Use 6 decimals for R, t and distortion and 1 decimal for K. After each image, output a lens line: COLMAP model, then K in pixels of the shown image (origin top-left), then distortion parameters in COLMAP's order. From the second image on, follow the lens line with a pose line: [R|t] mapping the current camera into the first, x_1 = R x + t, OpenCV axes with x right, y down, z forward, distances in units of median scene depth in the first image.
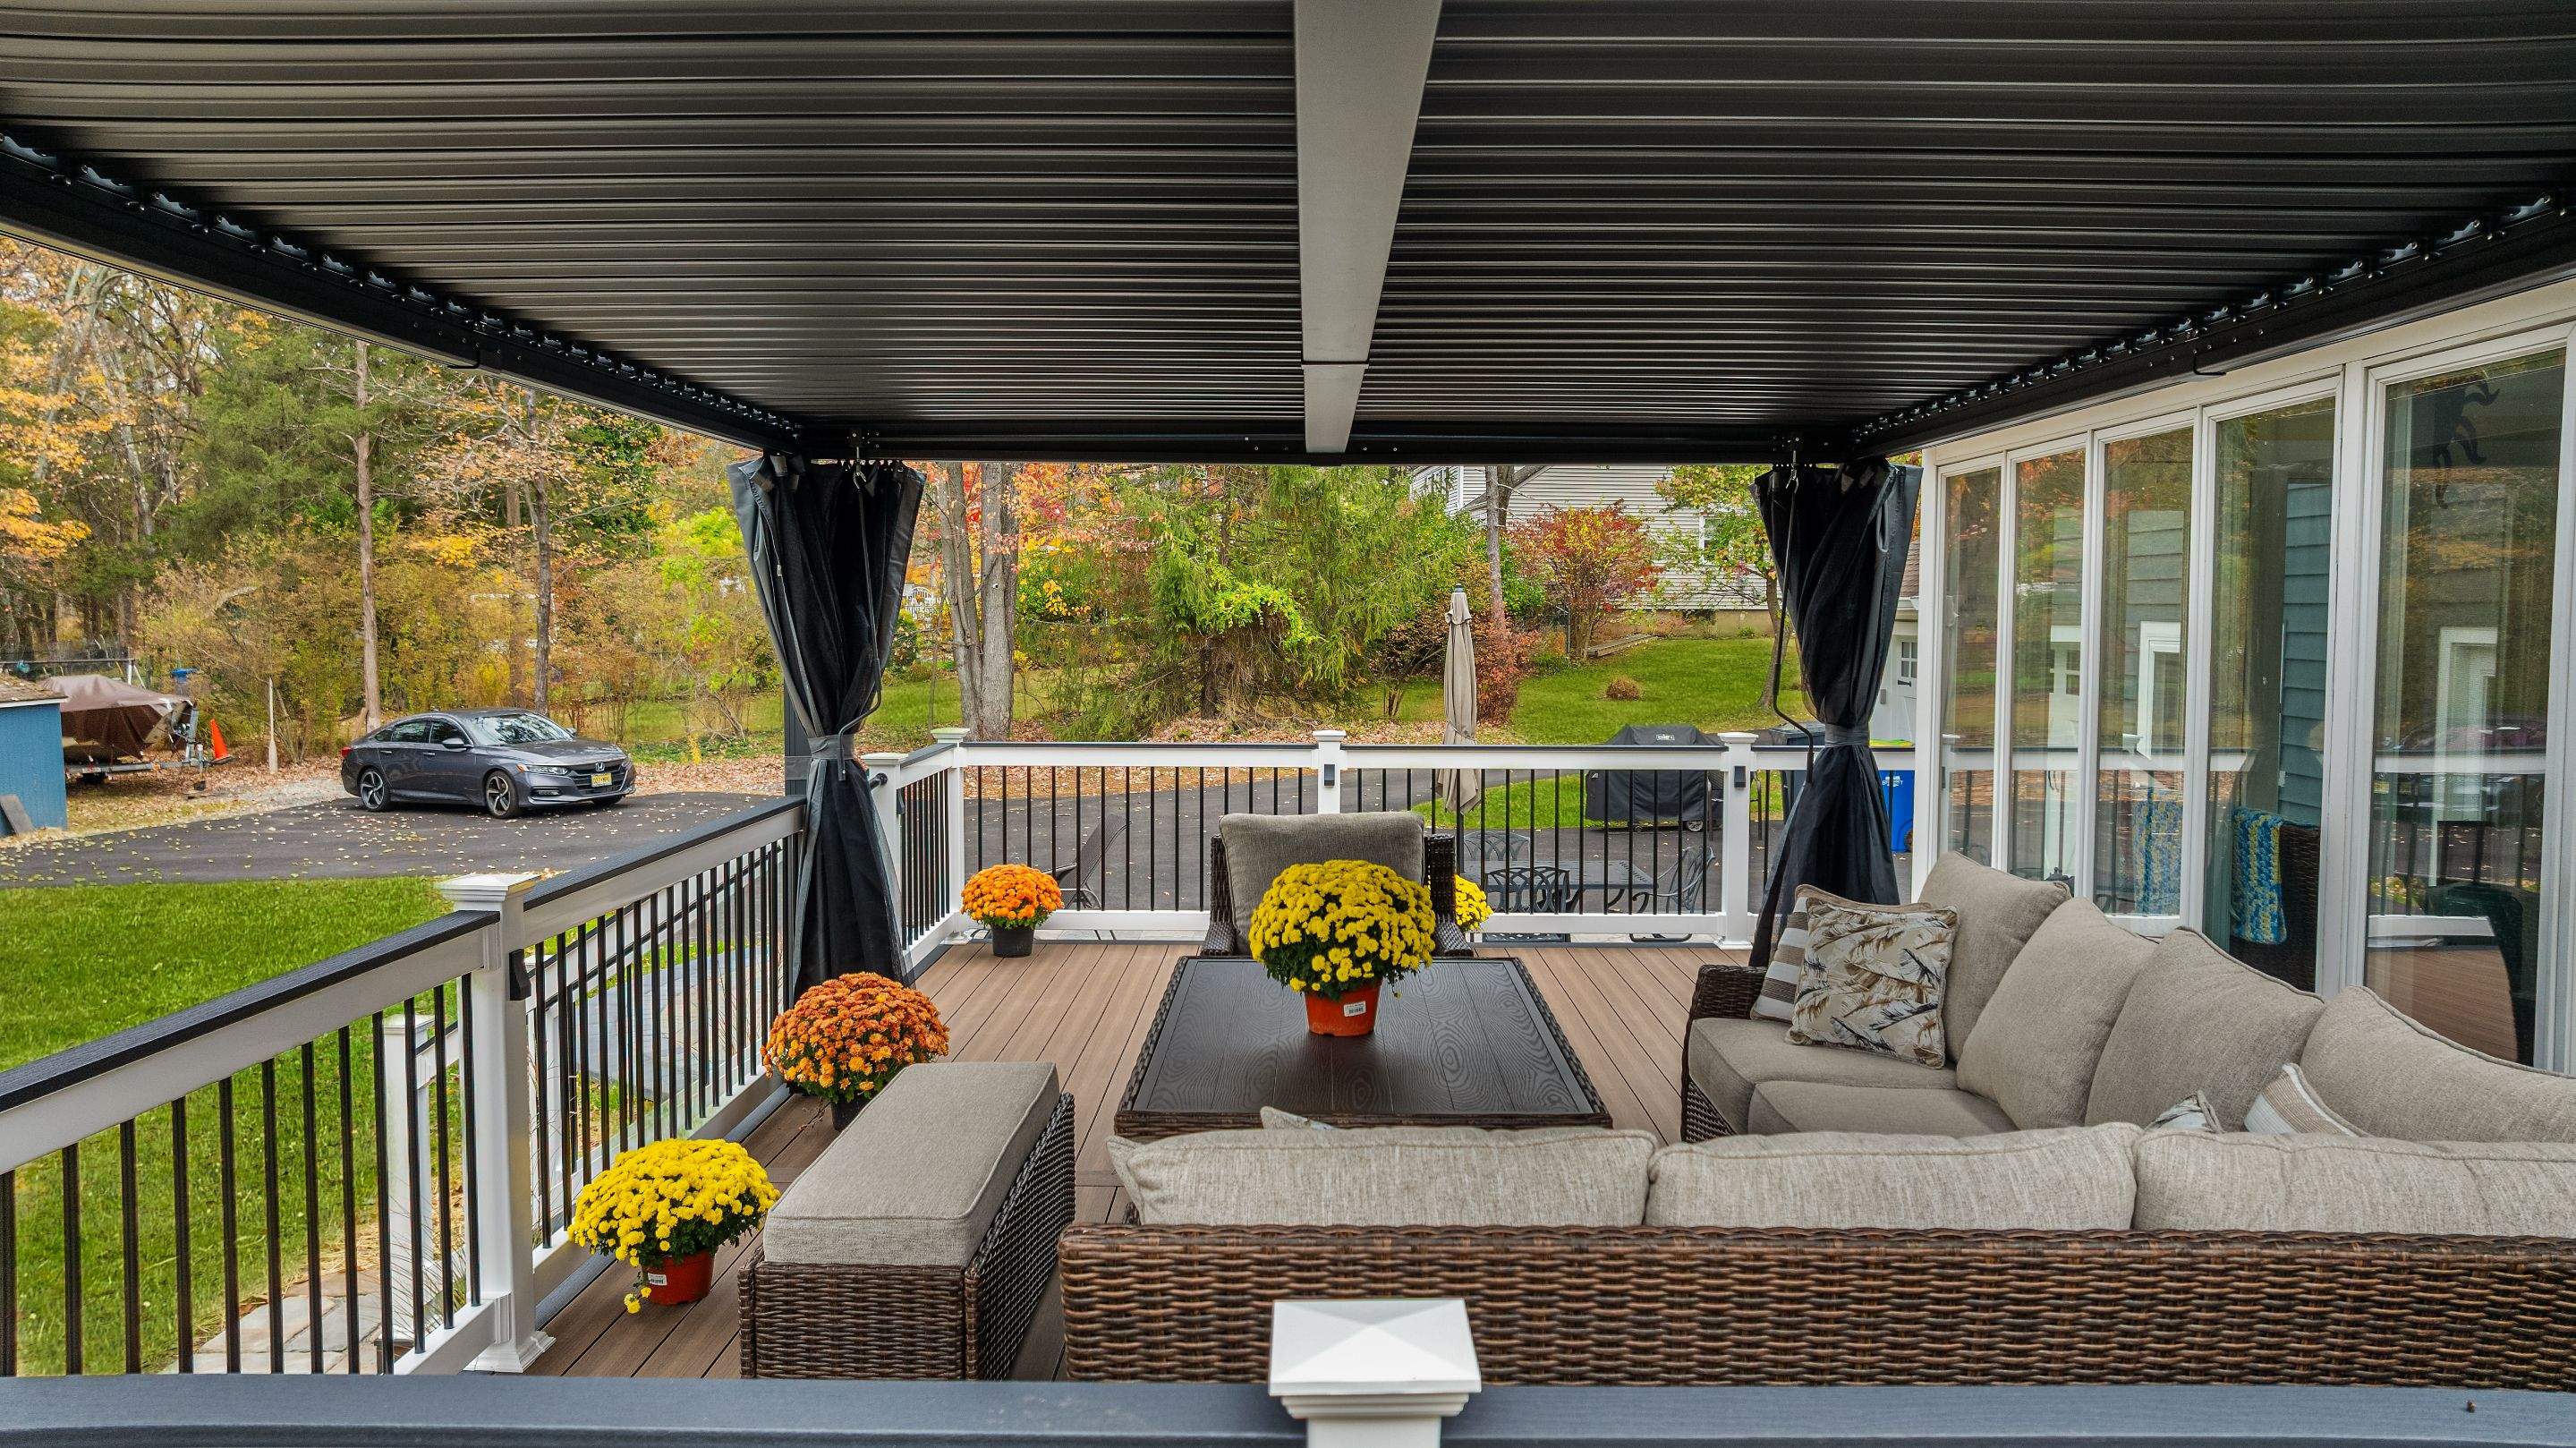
lens RADIAL K [[1807.4, 0, 1308.5], [0, 1807.4, 711.7], [0, 0, 1]] dist [-0.005245, -0.033759]
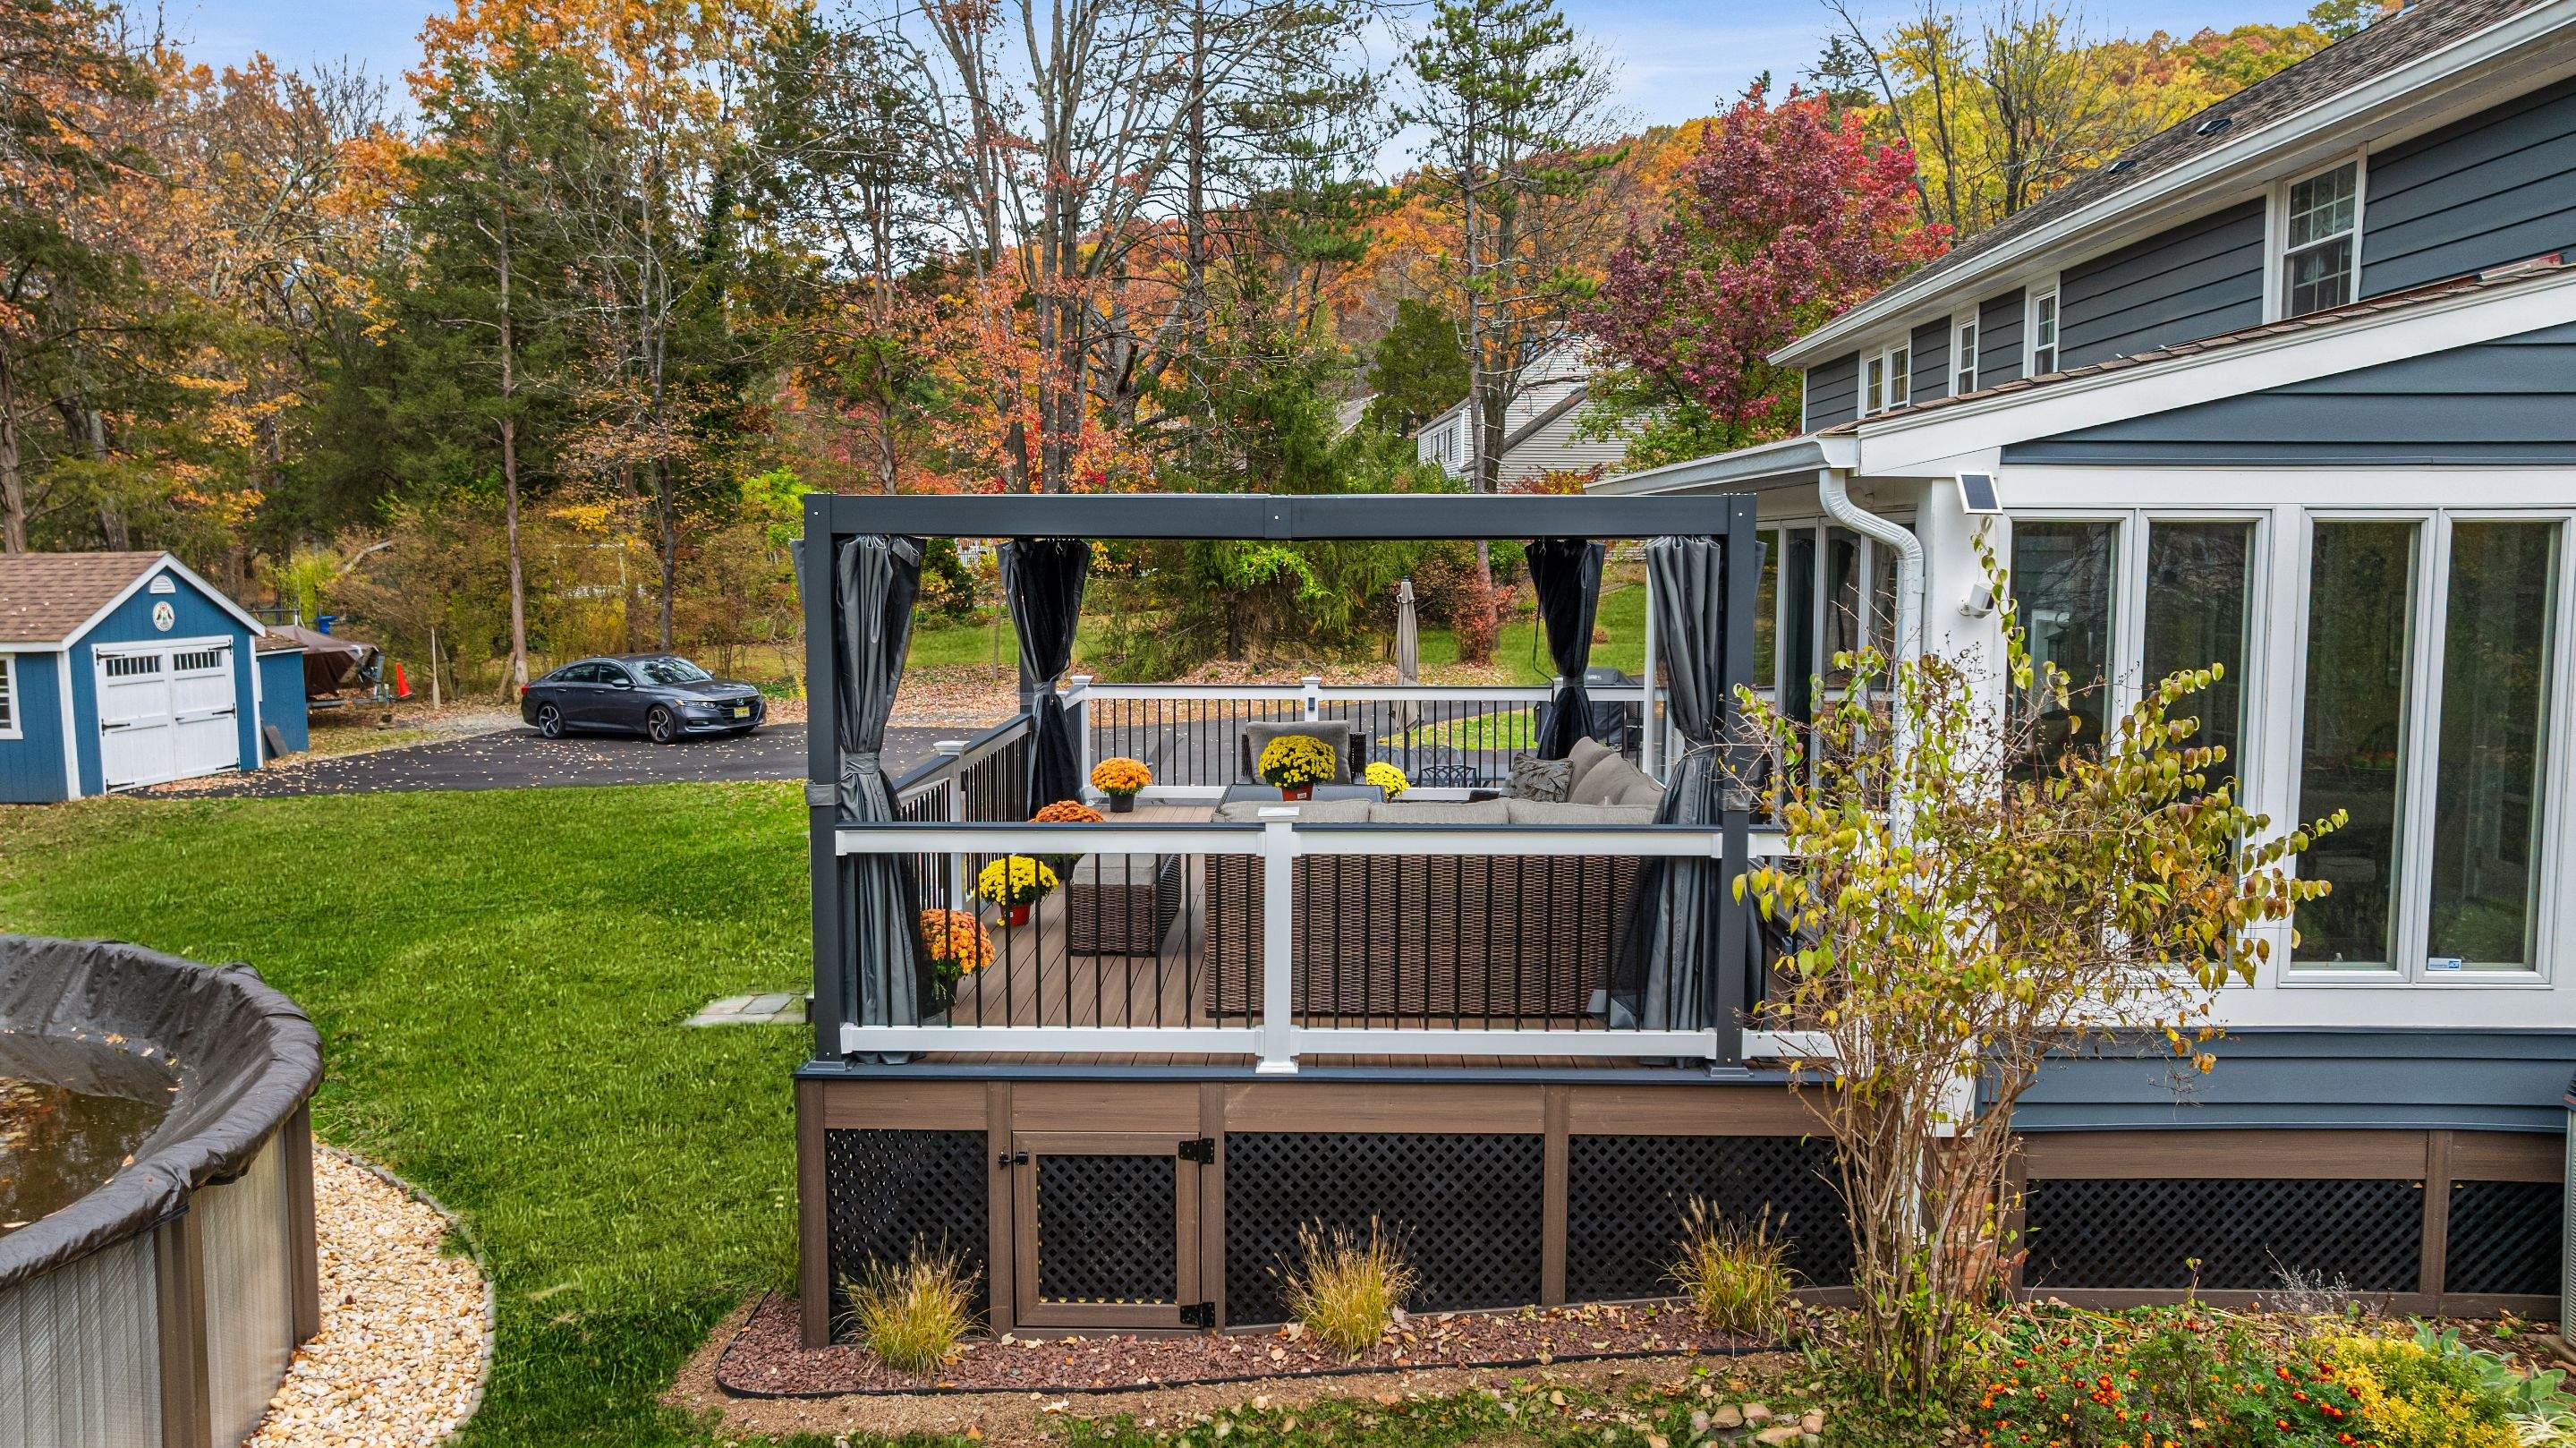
lens RADIAL K [[1807.4, 0, 1308.5], [0, 1807.4, 711.7], [0, 0, 1]] dist [-0.005245, -0.033759]
pose [[0.999920, -0.001124, -0.012635, 0.010309], [0.001569, 0.999376, 0.035289, -0.005632], [0.012588, -0.035306, 0.999297, -0.226940]]
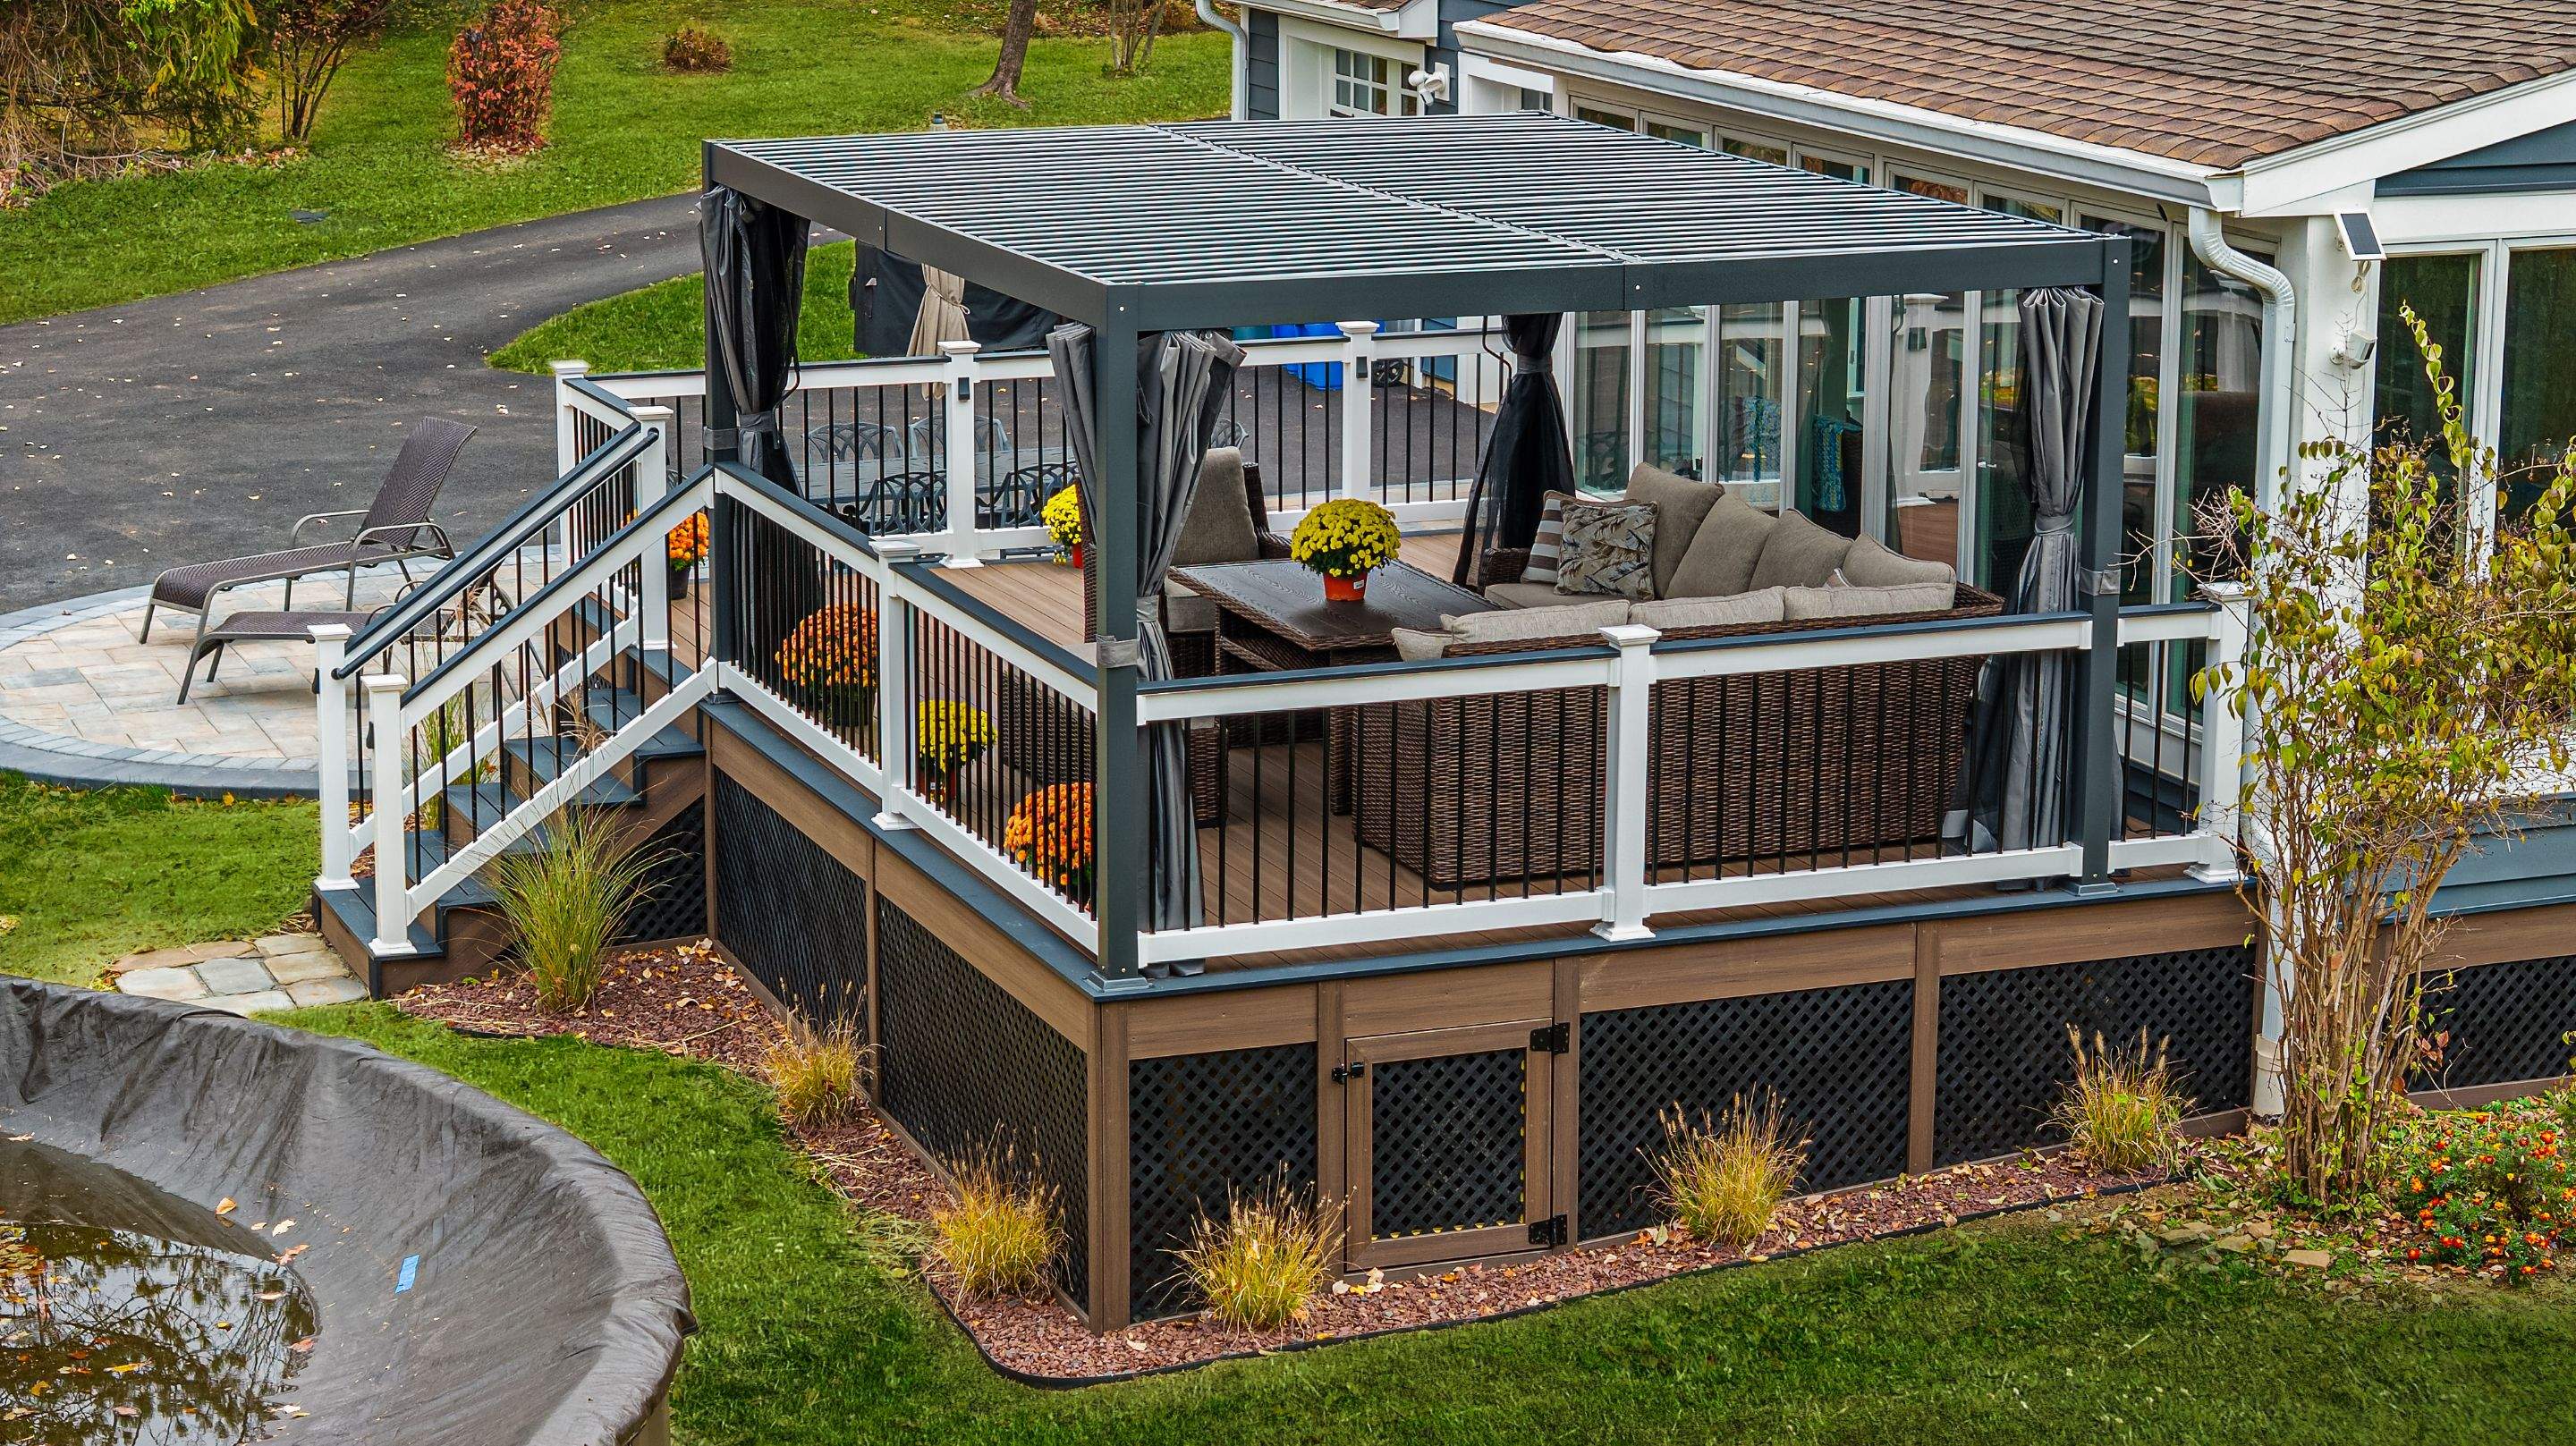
lens RADIAL K [[5147.1, 0, 1286.8], [0, 5147.1, 788.8], [0, 0, 1]] dist [-0.171991, 1.287146]
pose [[0.930439, -0.083547, 0.356797, -0.285180], [0.021521, 0.984441, 0.174394, -0.079209], [-0.365815, -0.154584, 0.917760, -0.554617]]
